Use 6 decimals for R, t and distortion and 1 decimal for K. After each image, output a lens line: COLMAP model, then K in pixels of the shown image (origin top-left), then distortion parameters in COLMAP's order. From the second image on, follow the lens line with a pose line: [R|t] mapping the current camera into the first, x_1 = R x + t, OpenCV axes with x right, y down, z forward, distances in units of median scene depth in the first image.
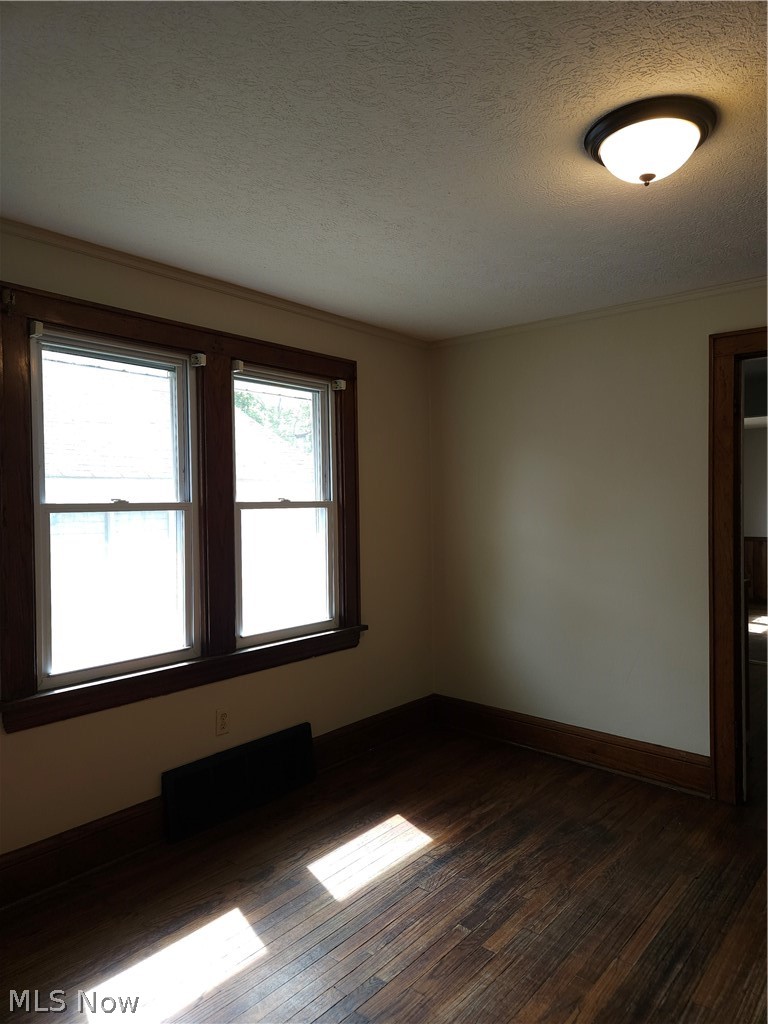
lens RADIAL K [[676.1, 0, 377.1], [0, 676.1, 517.2], [0, 0, 1]] dist [0.078387, -0.074430]
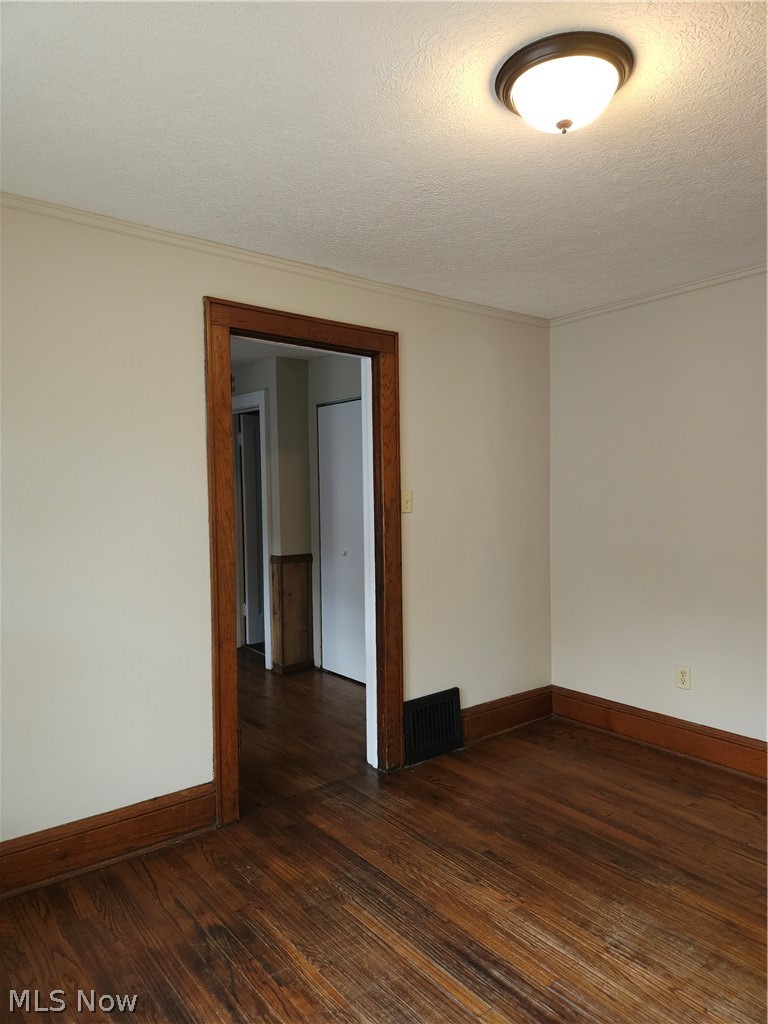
lens RADIAL K [[676.1, 0, 377.1], [0, 676.1, 517.2], [0, 0, 1]] dist [0.078387, -0.074430]
pose [[0.183707, -0.023430, 0.982702, -0.403070], [0.031171, 0.999352, 0.018000, 0.005389], [-0.982487, 0.027325, 0.184318, 0.776613]]
